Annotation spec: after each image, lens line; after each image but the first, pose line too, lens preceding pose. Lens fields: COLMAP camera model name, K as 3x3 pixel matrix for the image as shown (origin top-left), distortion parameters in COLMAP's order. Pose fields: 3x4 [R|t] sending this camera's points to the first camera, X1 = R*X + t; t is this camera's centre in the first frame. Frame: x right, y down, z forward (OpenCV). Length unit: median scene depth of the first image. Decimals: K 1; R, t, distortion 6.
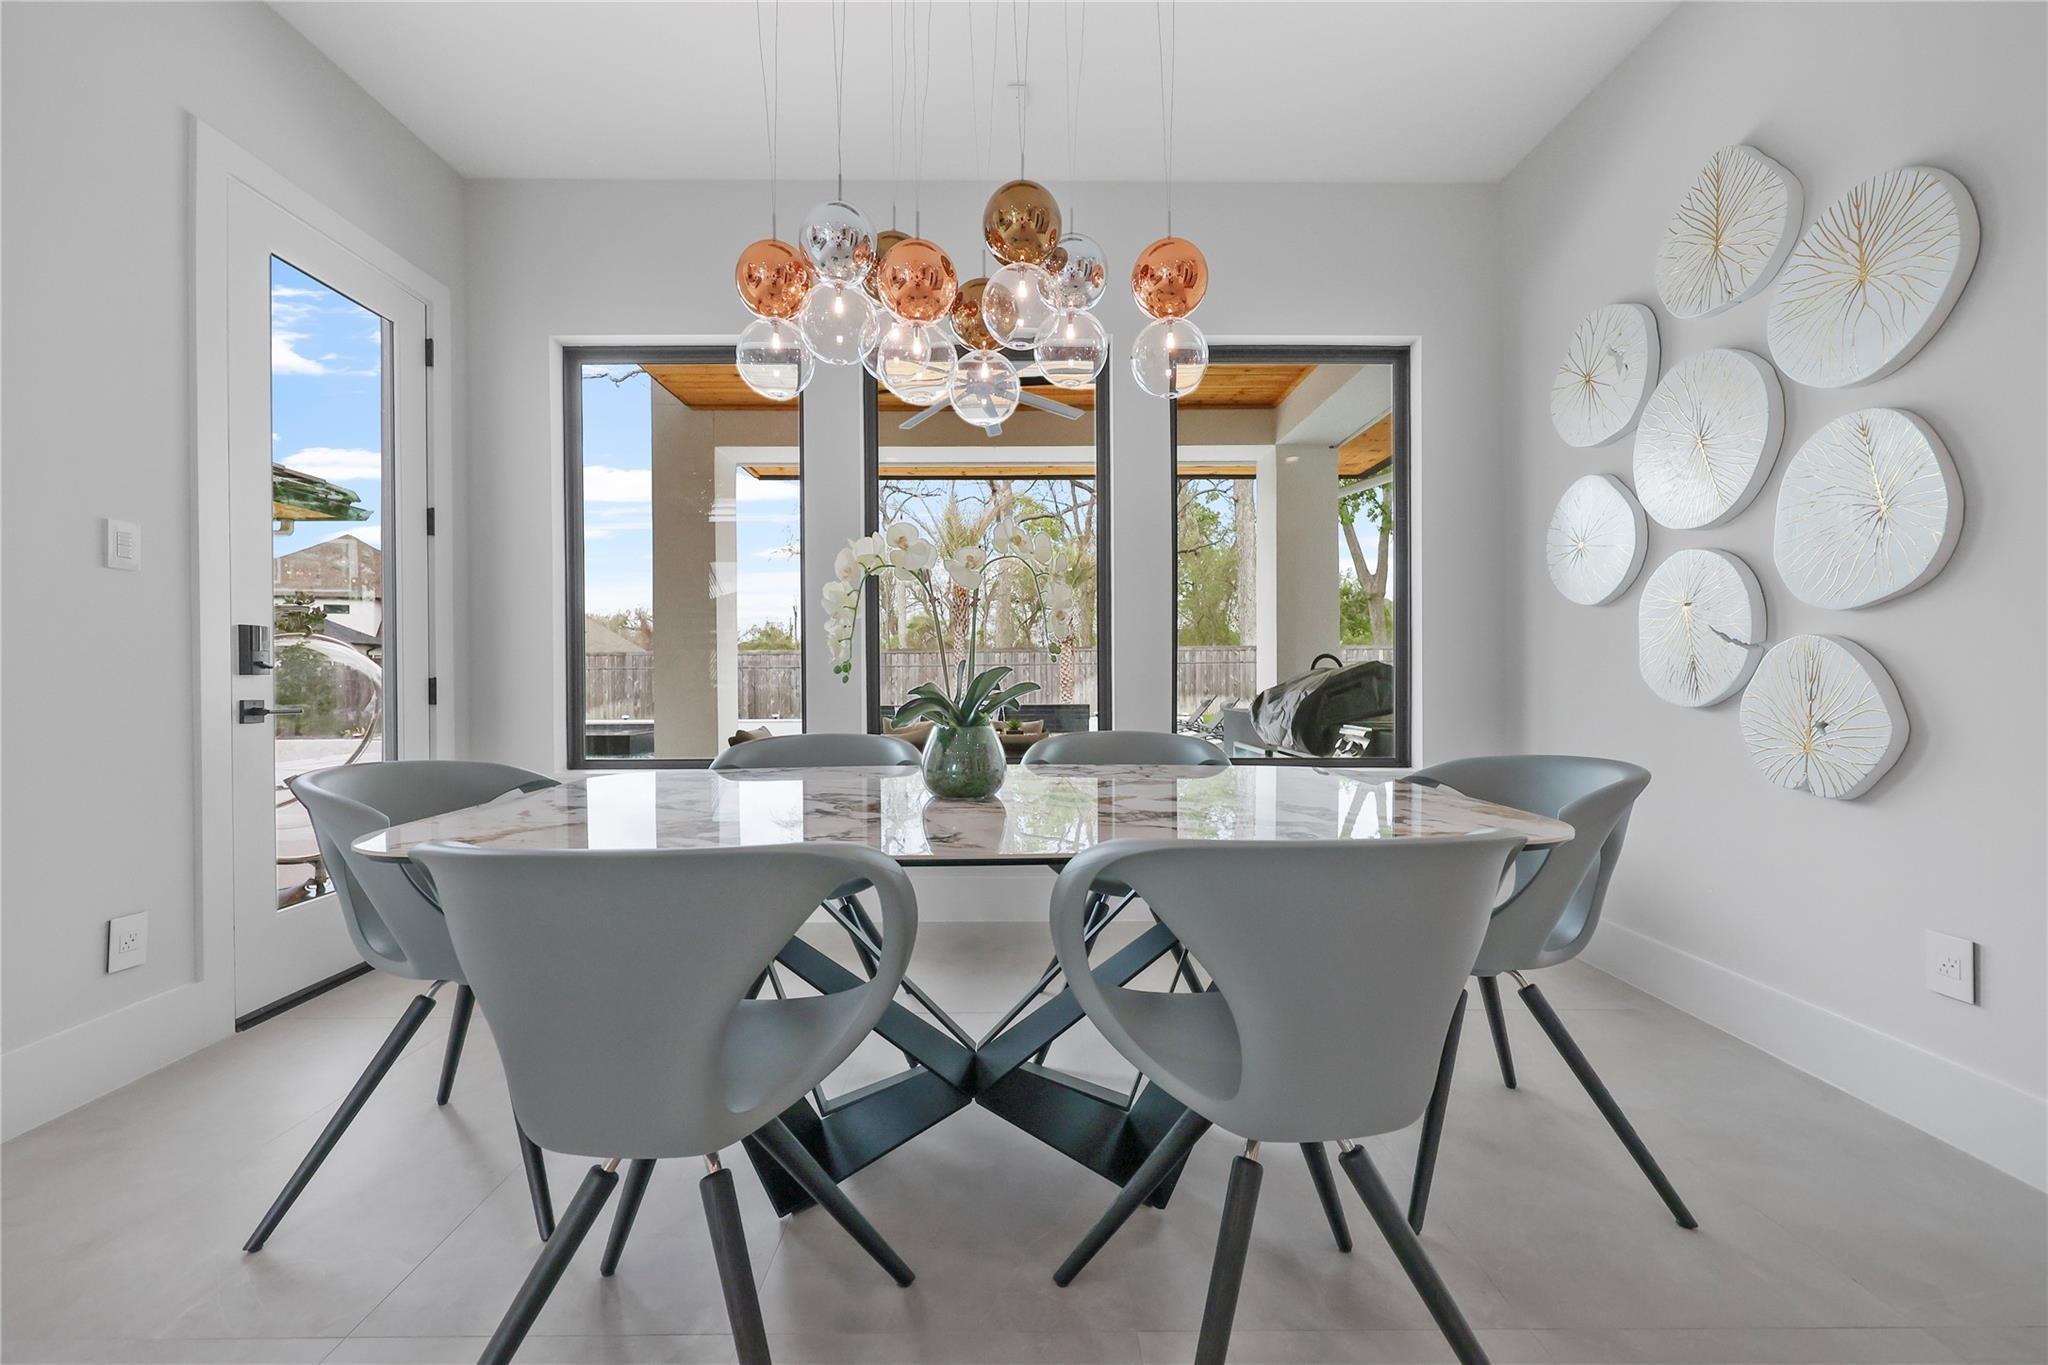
lens RADIAL K [[829.9, 0, 1022.6], [0, 829.9, 679.1], [0, 0, 1]] dist [-0.001982, -0.000182]
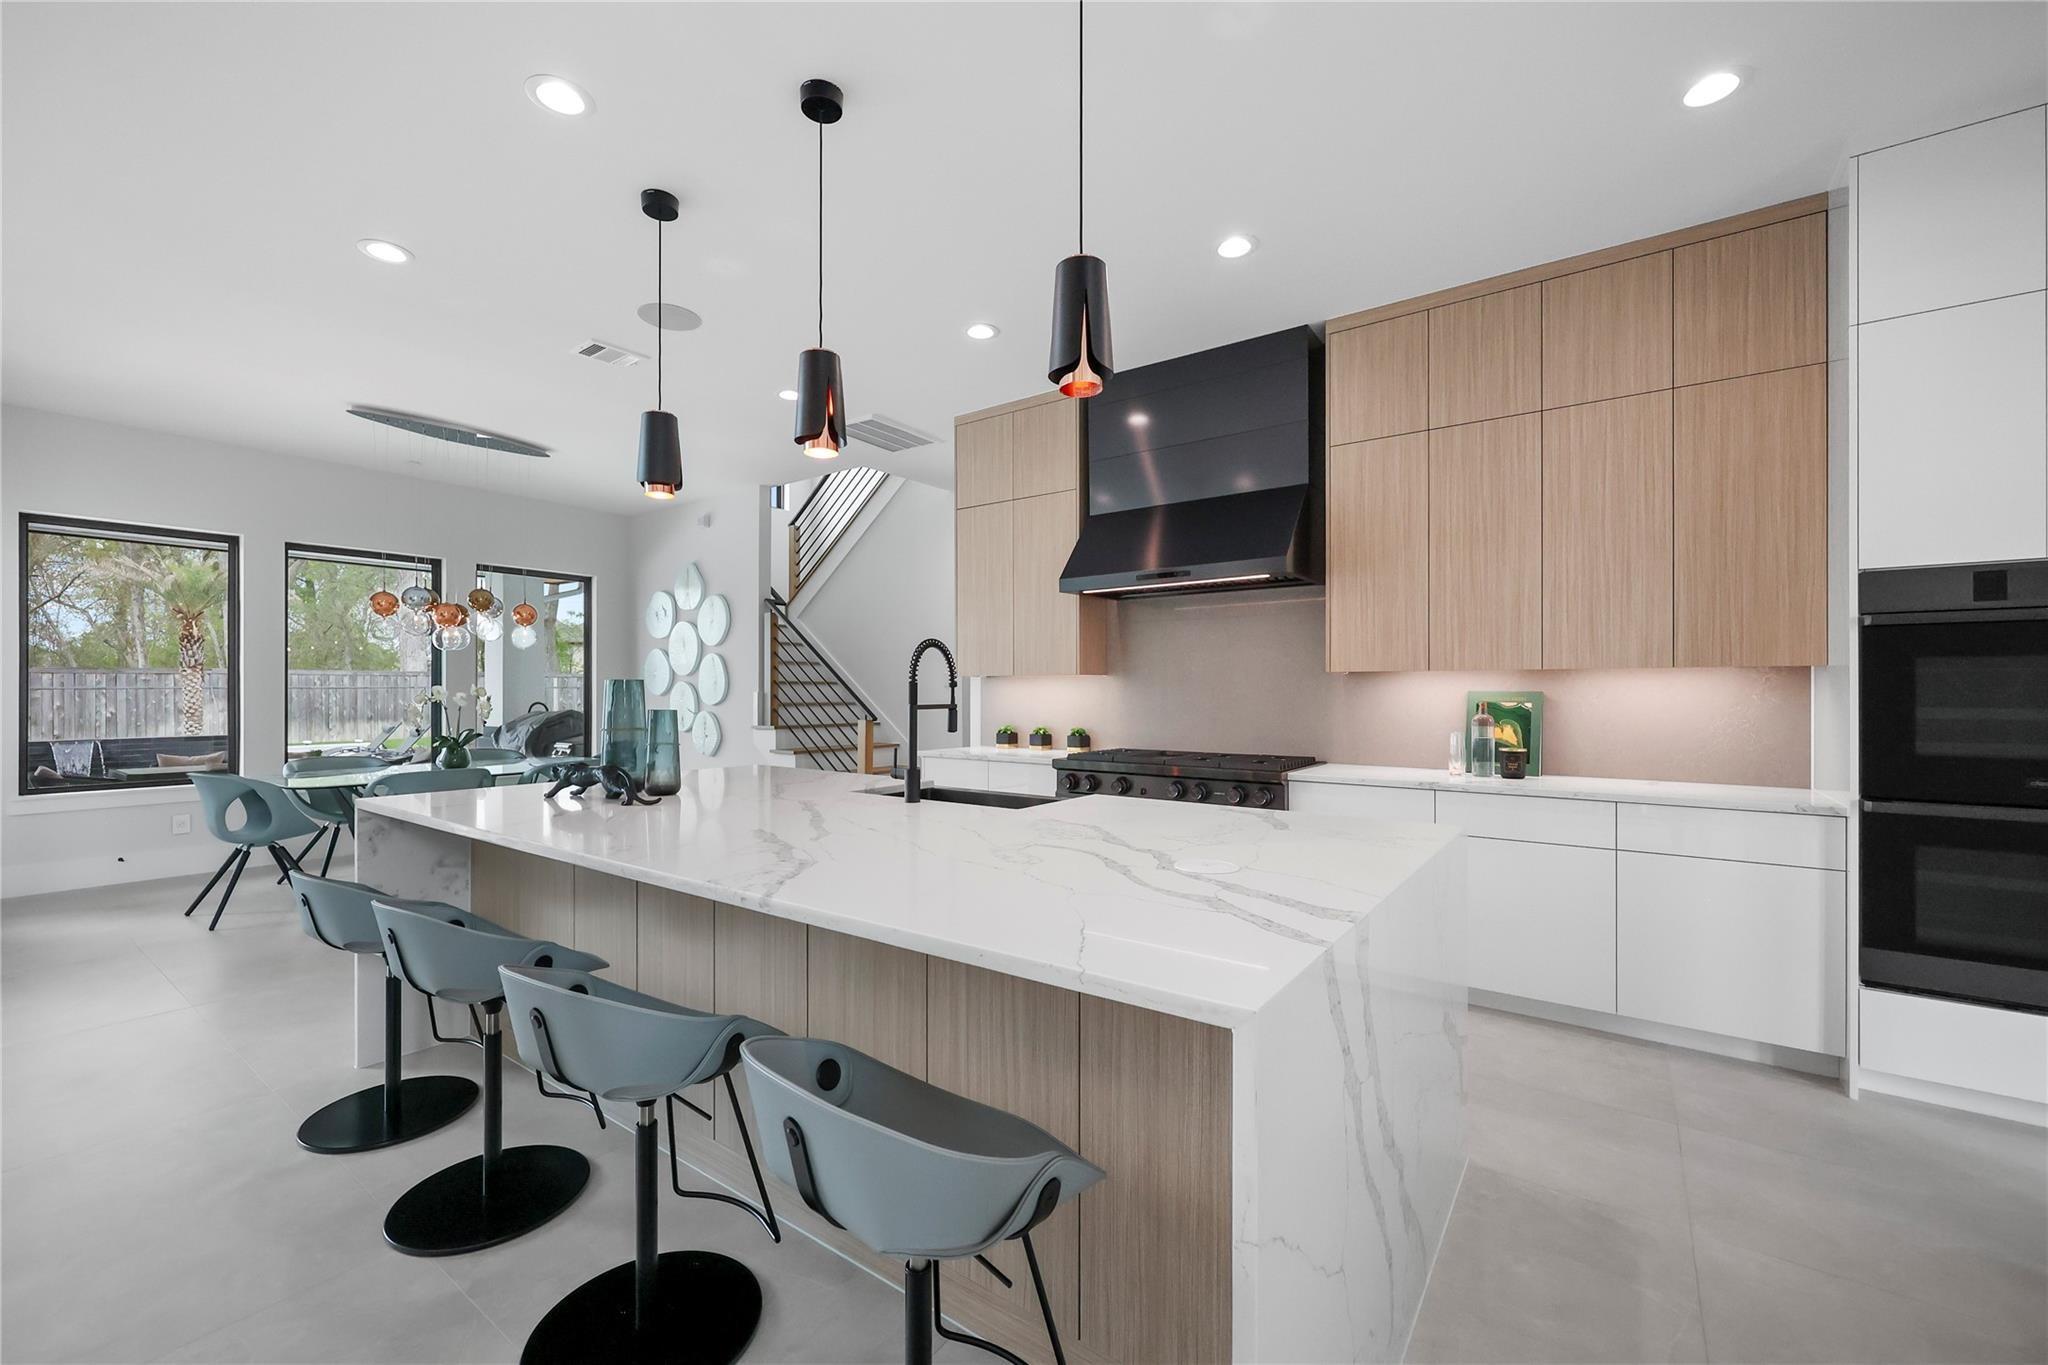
lens RADIAL K [[829.9, 0, 1022.6], [0, 829.9, 679.1], [0, 0, 1]] dist [-0.001982, -0.000182]
pose [[0.599575, 0.013971, 0.800197, -1.009305], [0.000958, 0.999834, -0.018174, -0.114399], [-0.800318, 0.011663, 0.599462, -2.065350]]
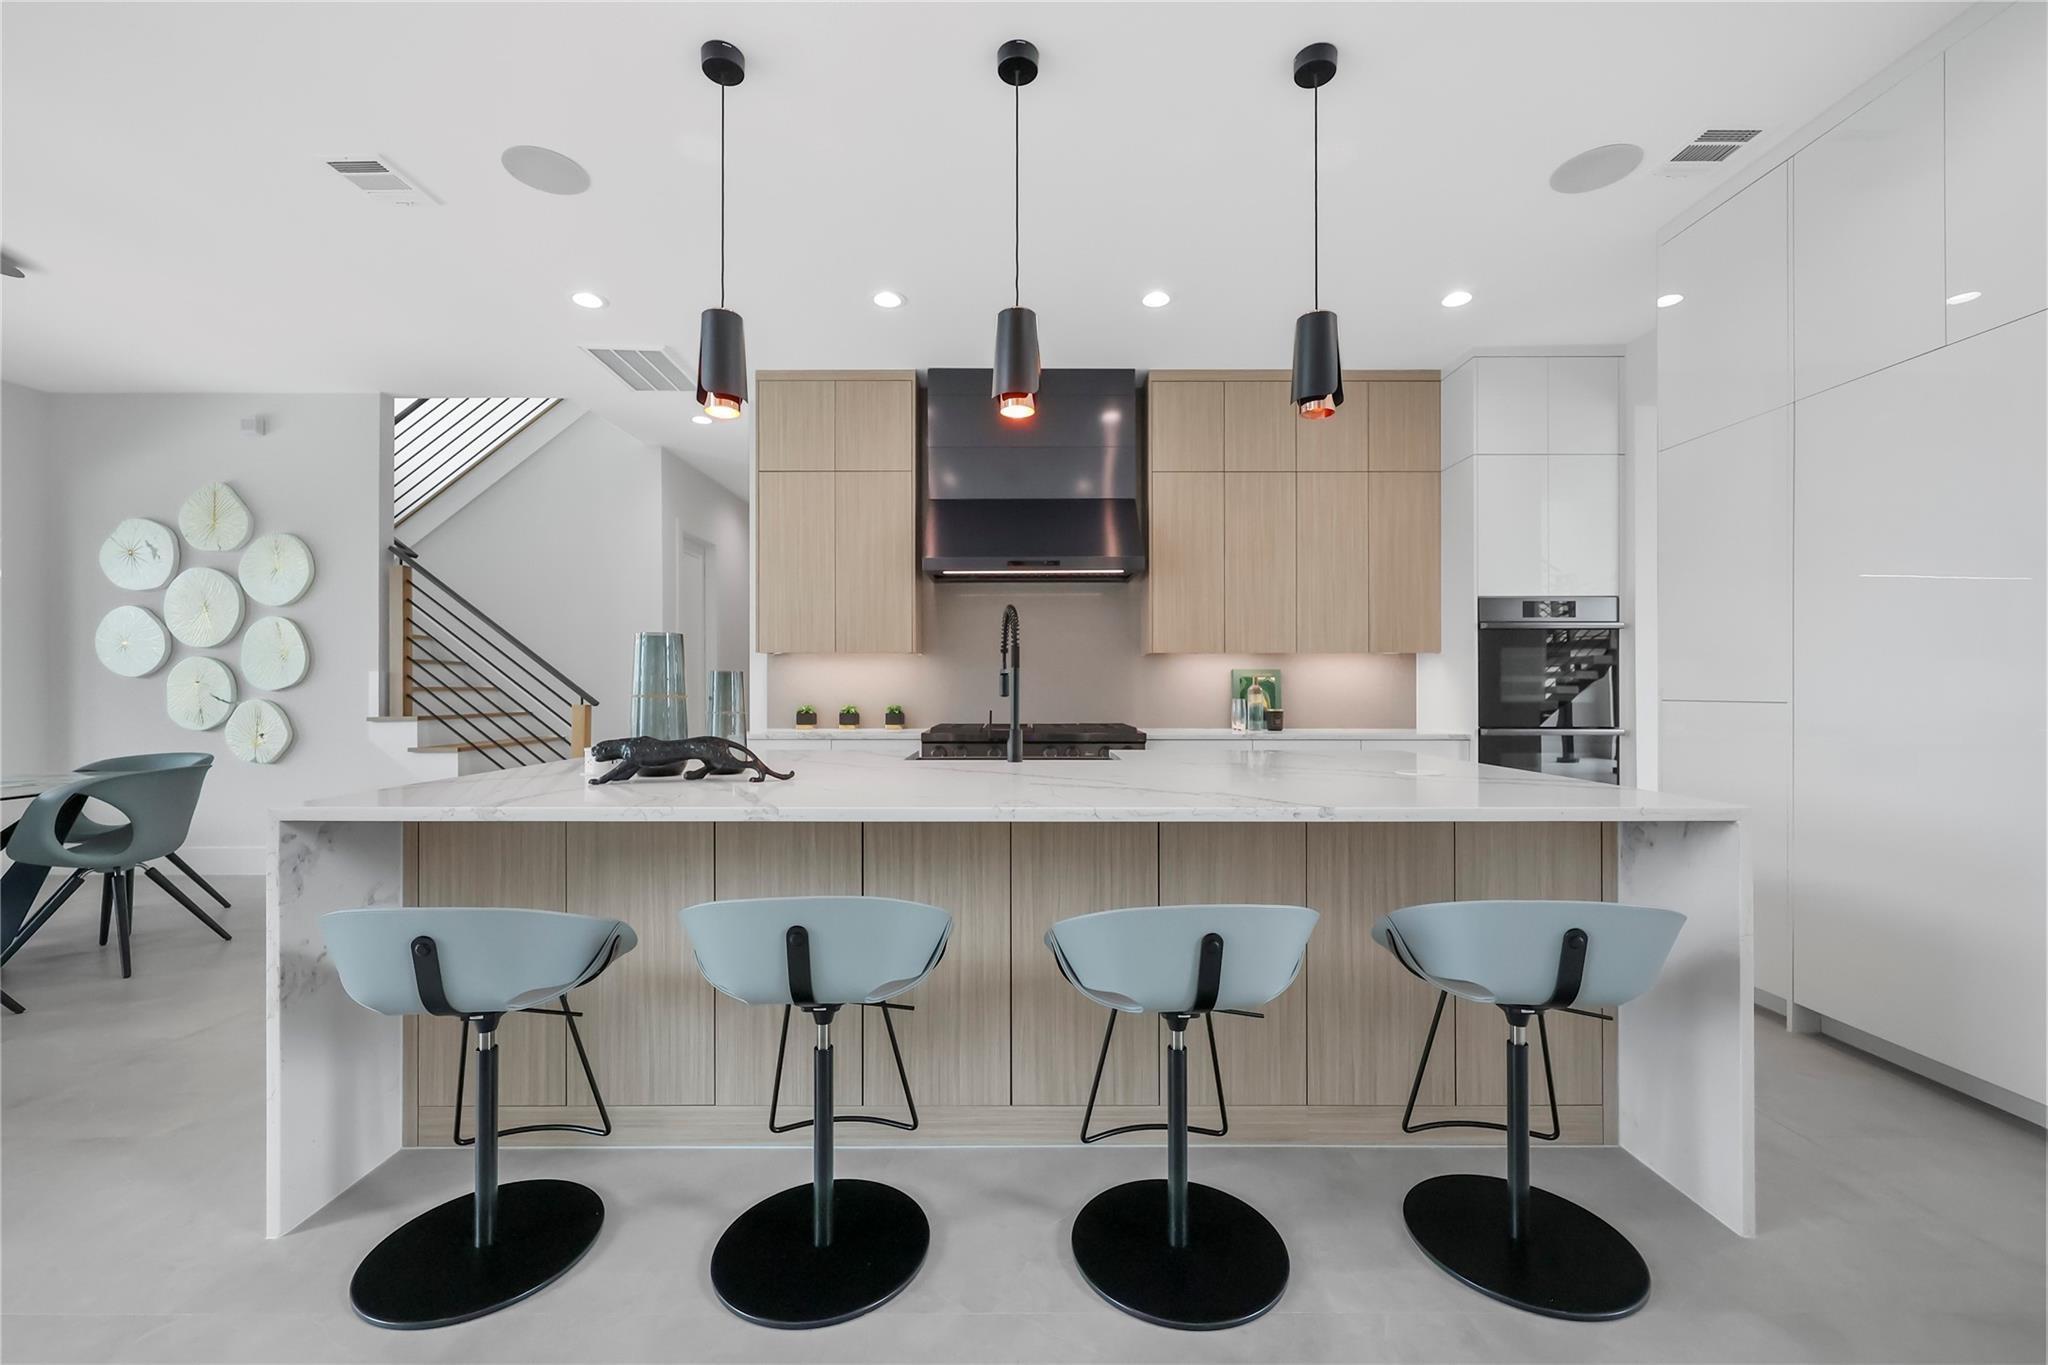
lens RADIAL K [[812.2, 0, 1029.1], [0, 812.2, 685.7], [0, 0, 1]] dist [-0.002403, -0.000646]
pose [[0.006485, 0.006932, 0.999955, -1.350948], [0.004031, 0.999968, -0.006959, -0.061433], [-0.999971, 0.004076, 0.006457, -1.232182]]
